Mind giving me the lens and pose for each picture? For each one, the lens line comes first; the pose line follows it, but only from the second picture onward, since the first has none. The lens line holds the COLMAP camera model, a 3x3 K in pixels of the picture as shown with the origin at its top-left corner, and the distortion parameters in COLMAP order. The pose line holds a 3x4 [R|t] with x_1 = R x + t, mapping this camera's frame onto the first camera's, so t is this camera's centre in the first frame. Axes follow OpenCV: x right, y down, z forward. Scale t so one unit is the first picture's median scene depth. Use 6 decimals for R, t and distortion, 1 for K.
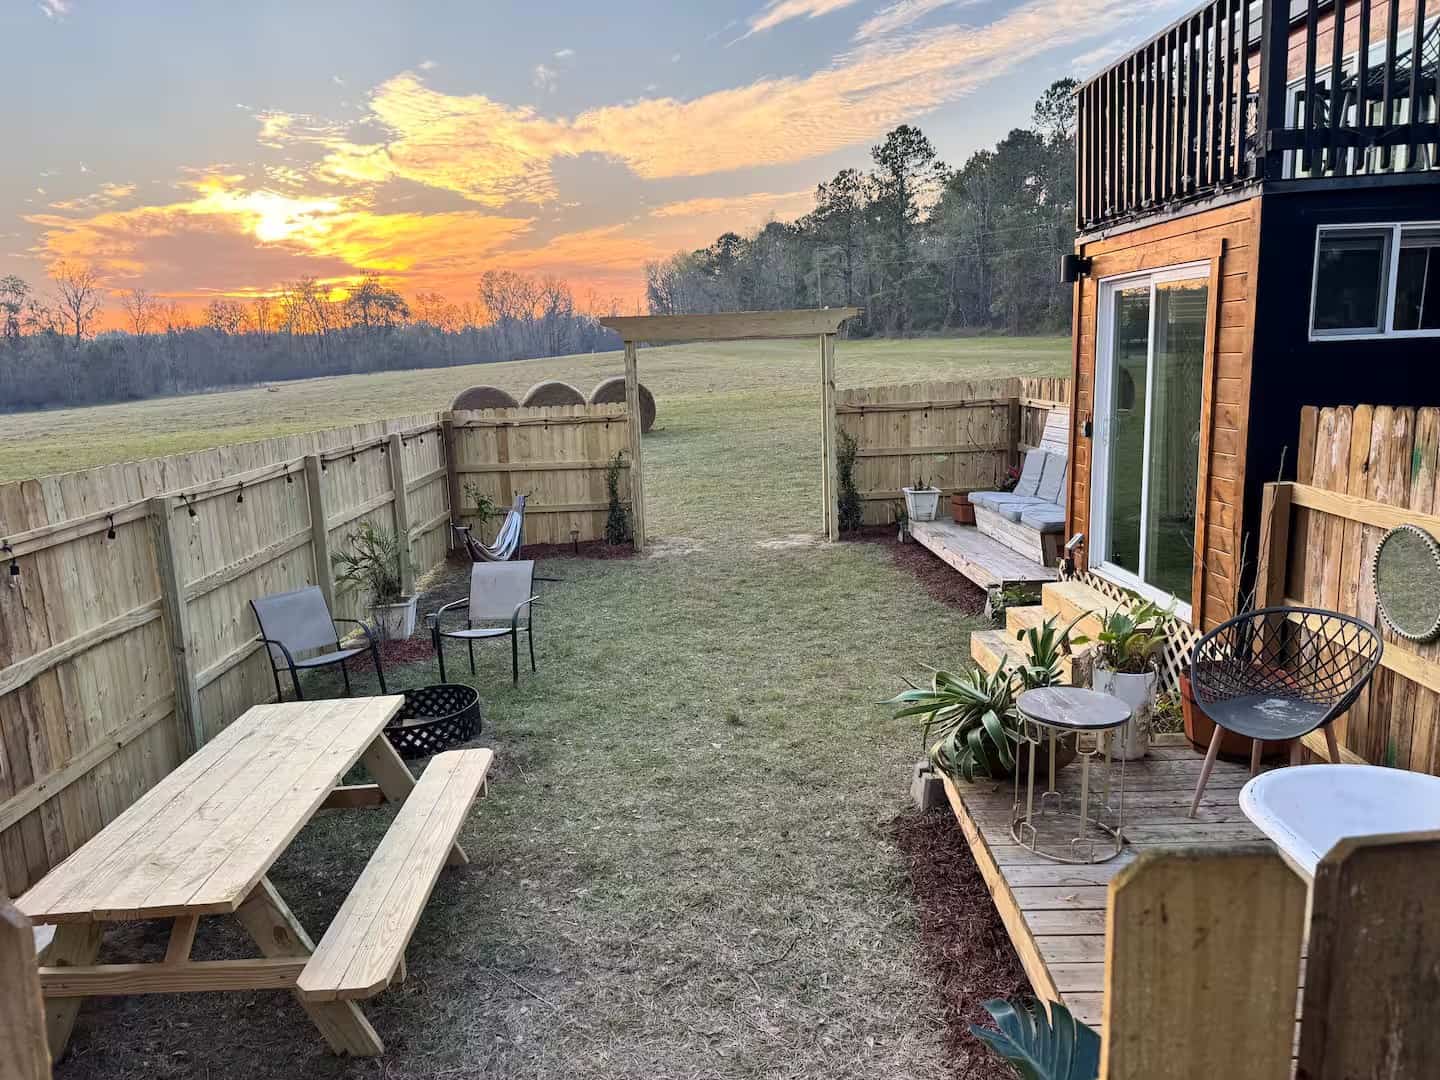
lens RADIAL K [[995.0, 0, 710.6], [0, 995.0, 539.6], [0, 0, 1]] dist [0.126360, -0.179471]
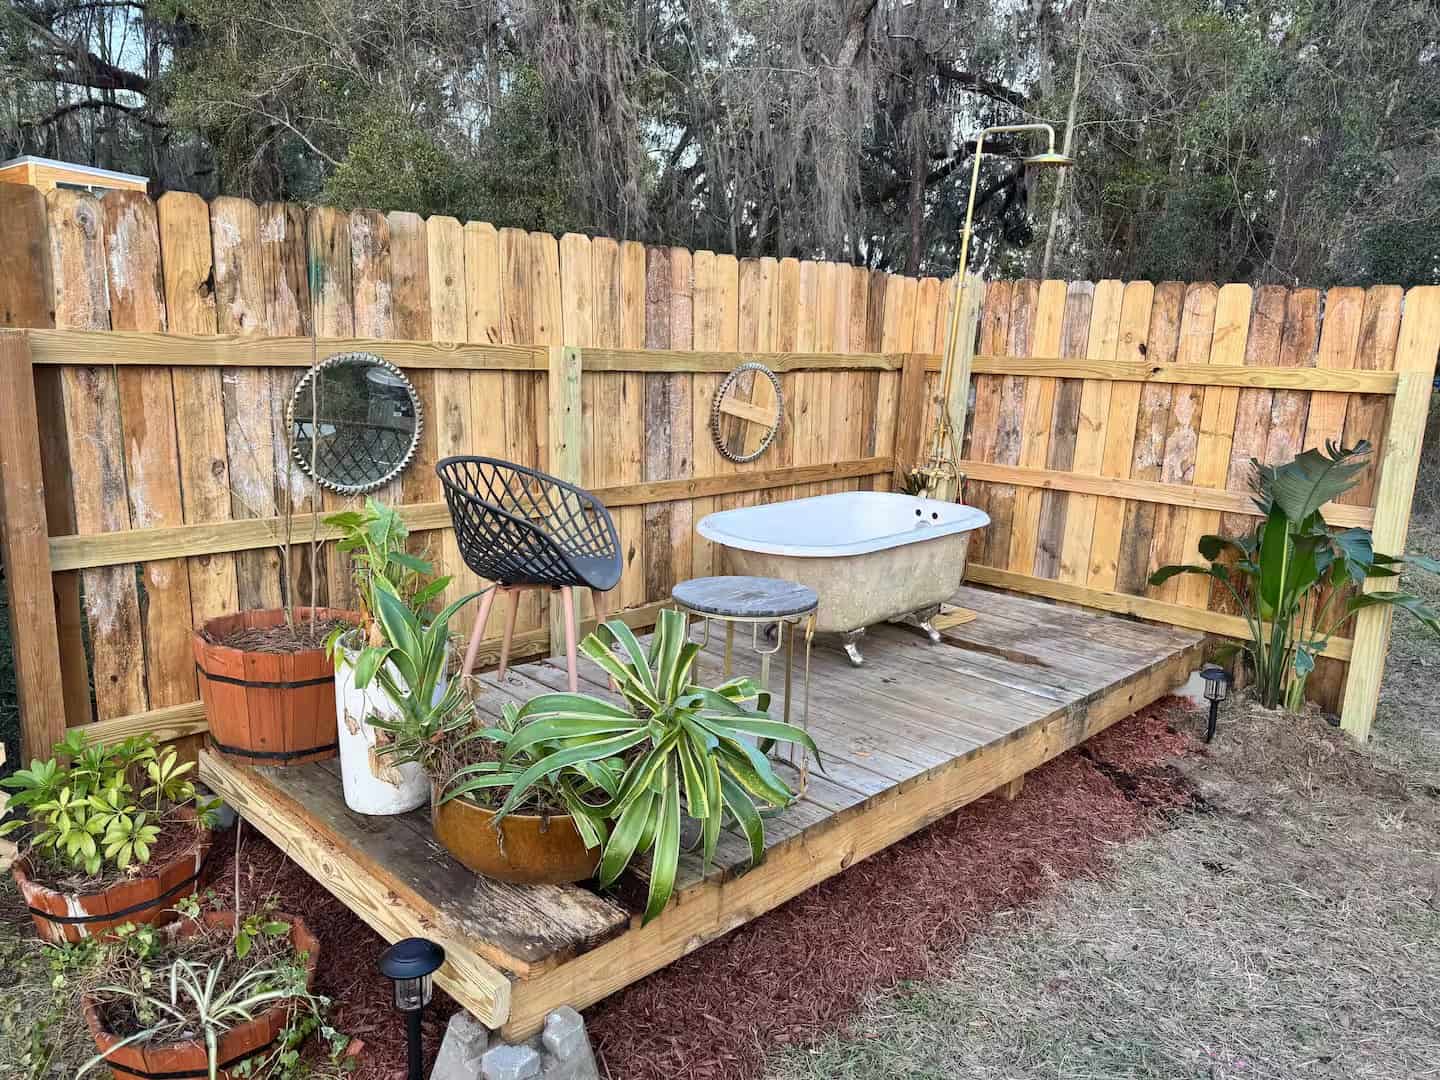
lens RADIAL K [[1002.2, 0, 718.6], [0, 1002.2, 528.5], [0, 0, 1]] dist [0.123934, -0.202373]
pose [[-0.728566, -0.127240, 0.673053, -0.091589], [0.106398, 0.949647, 0.294704, -0.084374], [-0.676661, 0.286323, -0.678342, 1.301784]]
